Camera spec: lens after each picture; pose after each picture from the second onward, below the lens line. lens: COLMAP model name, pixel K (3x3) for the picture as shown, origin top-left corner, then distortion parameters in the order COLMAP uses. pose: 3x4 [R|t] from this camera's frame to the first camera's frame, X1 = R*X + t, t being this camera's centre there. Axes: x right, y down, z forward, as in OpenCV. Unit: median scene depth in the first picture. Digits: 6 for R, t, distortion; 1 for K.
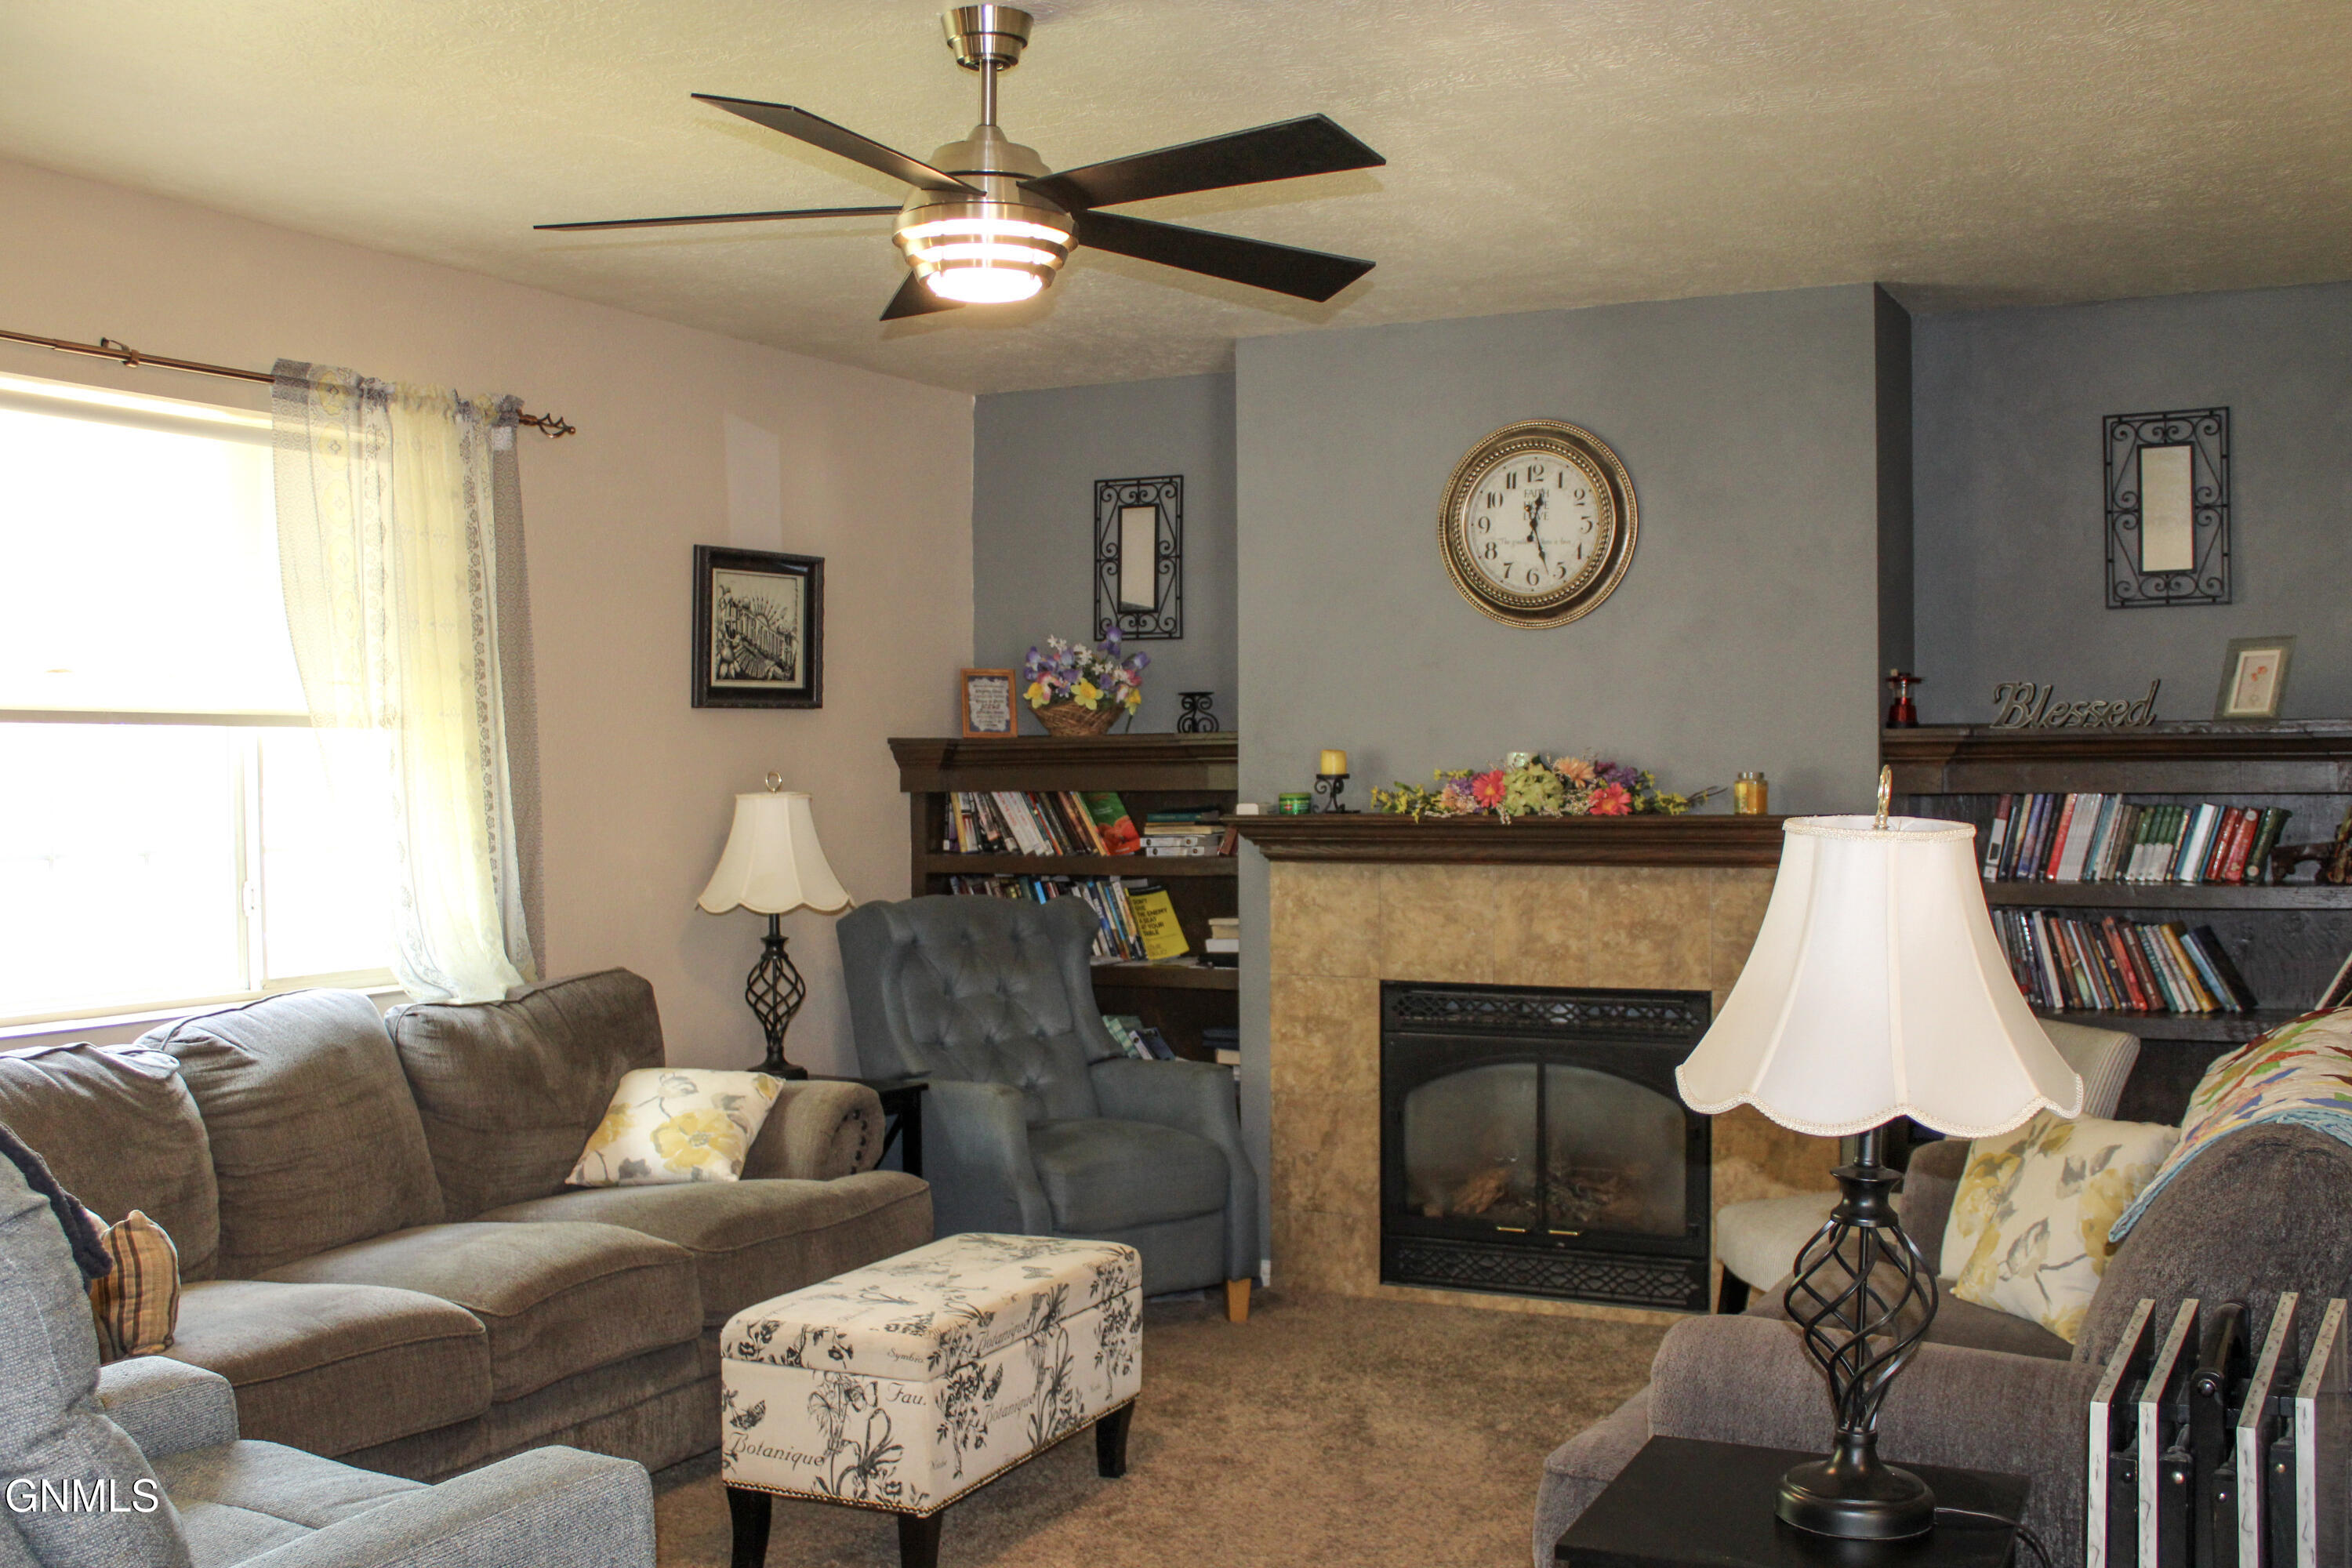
lens RADIAL K [[2568.8, 0, 1176.8], [0, 2568.8, 848.0], [0, 0, 1]] dist [-0.144057, 0.171083]
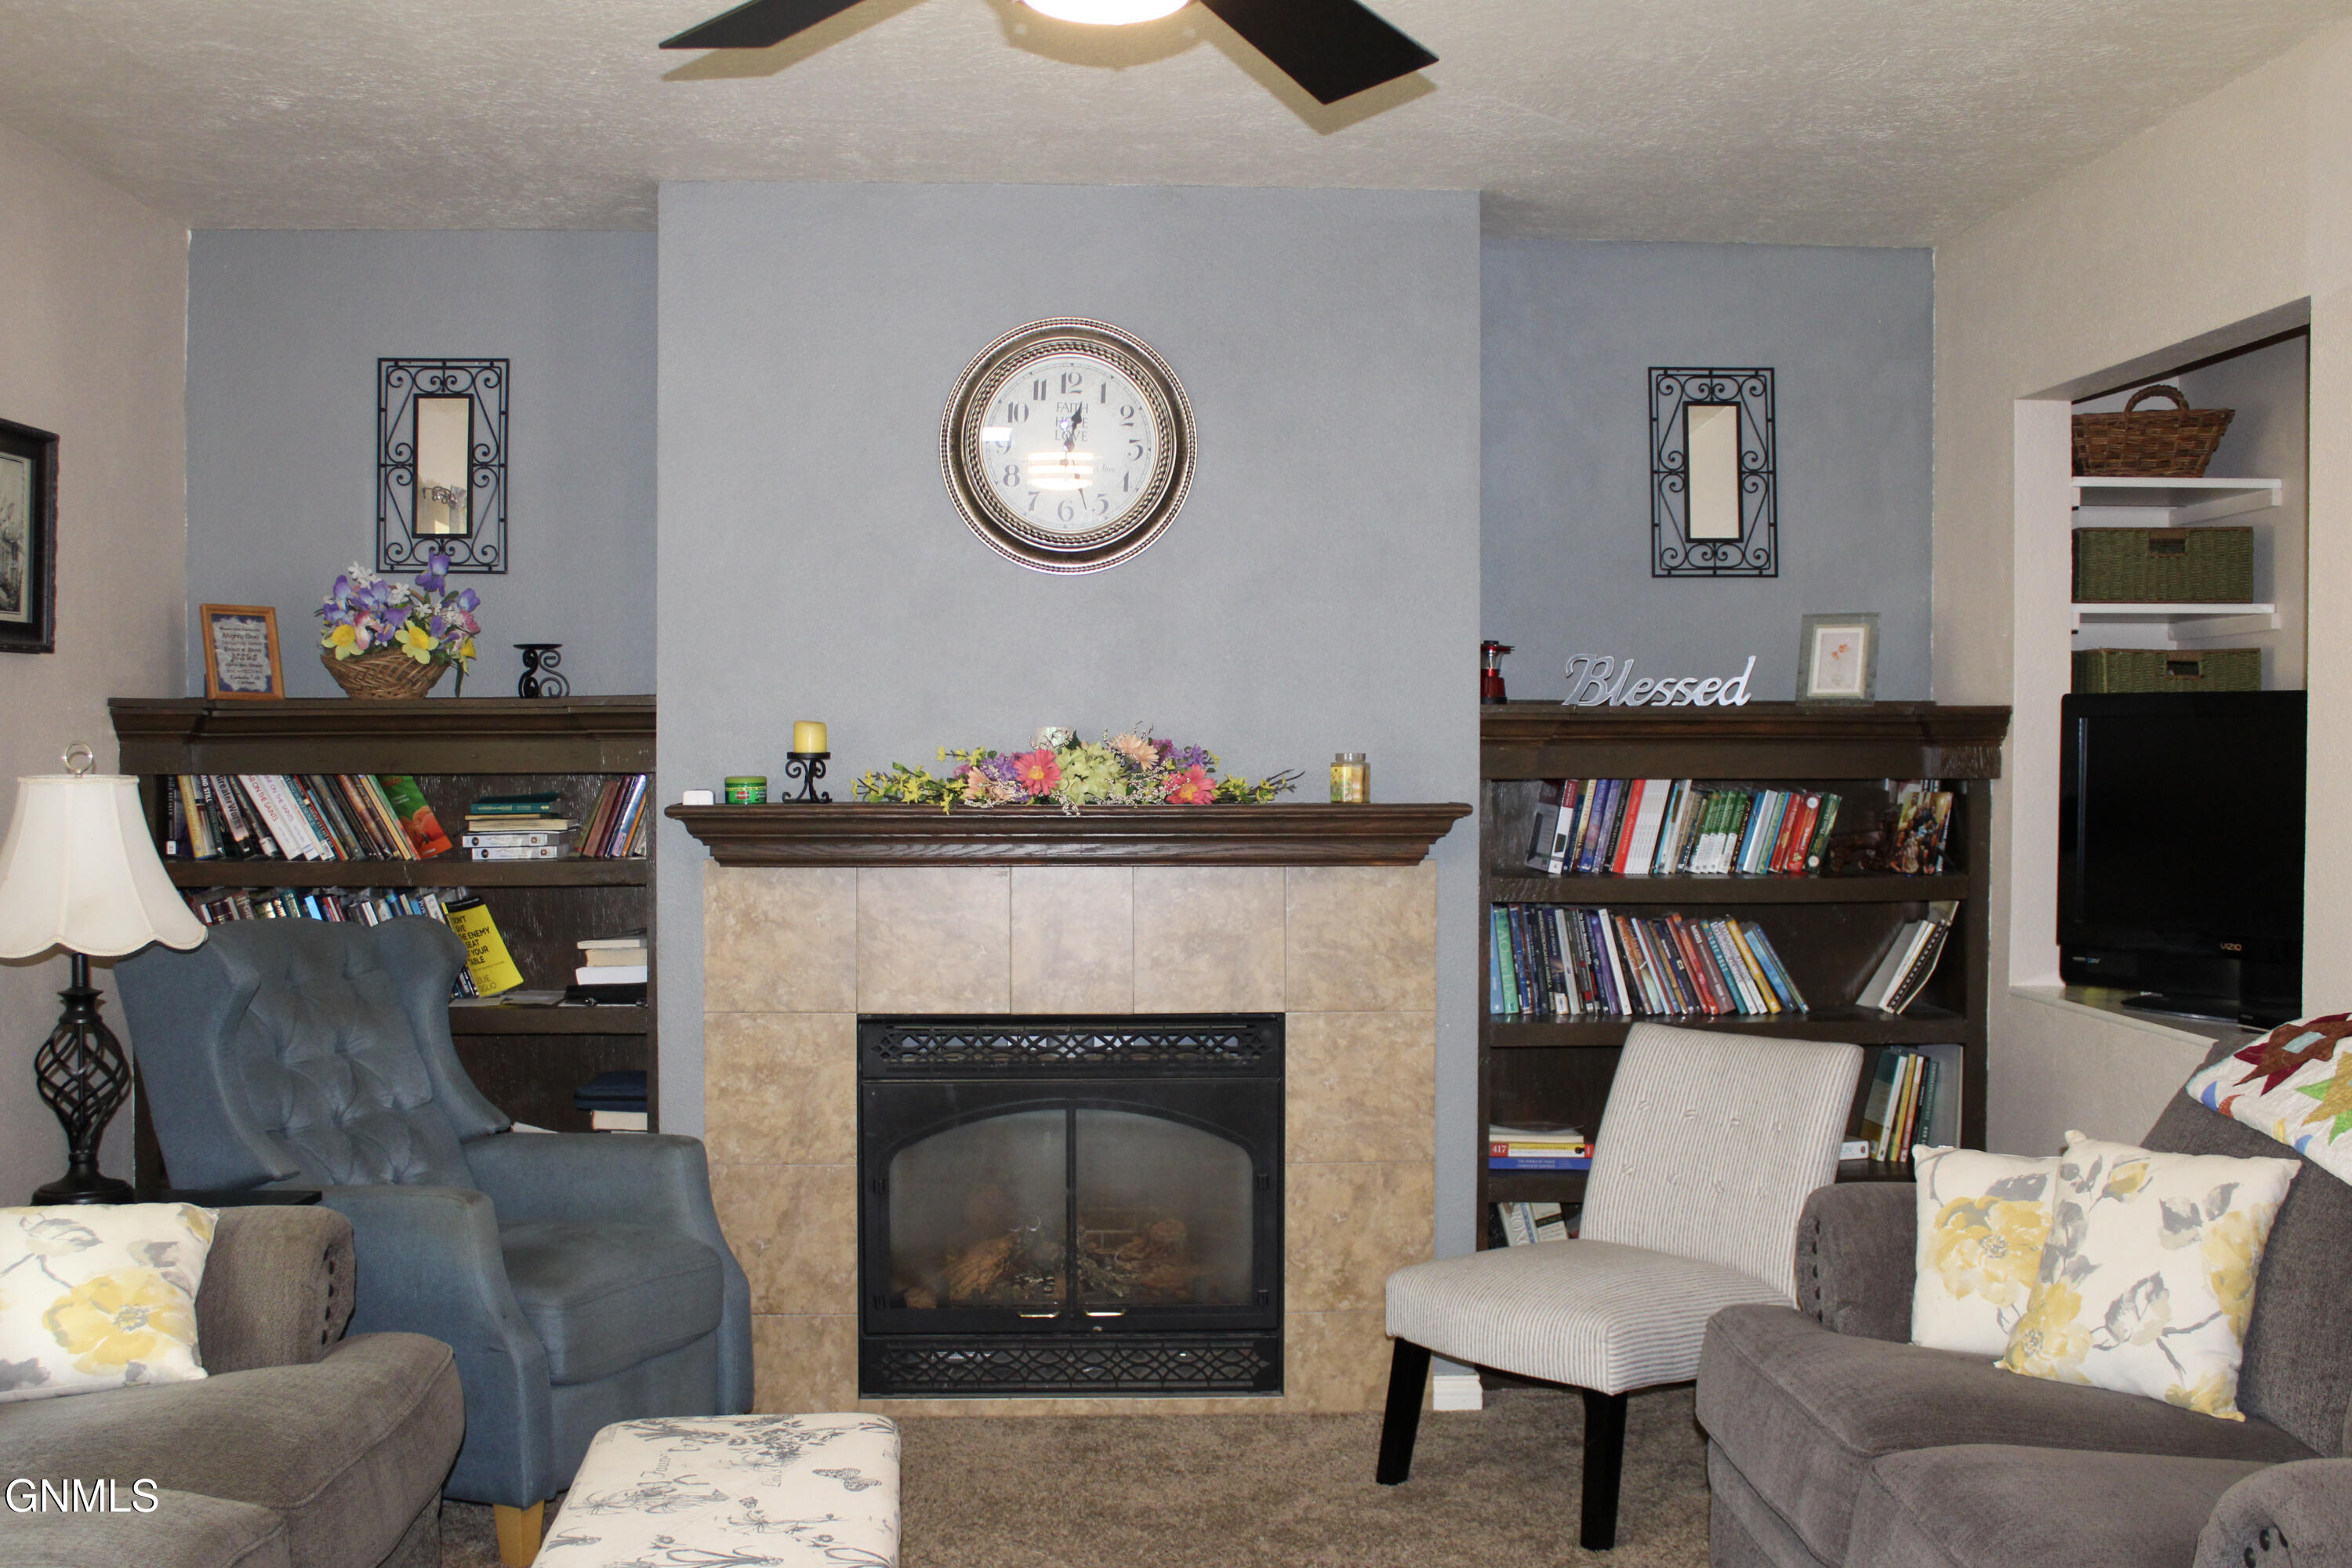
lens RADIAL K [[2568.8, 0, 1176.8], [0, 2568.8, 848.0], [0, 0, 1]] dist [-0.144057, 0.171083]
pose [[0.853651, -0.011922, 0.520710, -0.248247], [0.008062, 0.999921, 0.009676, -0.006412], [-0.520784, -0.004062, 0.853679, 0.281165]]
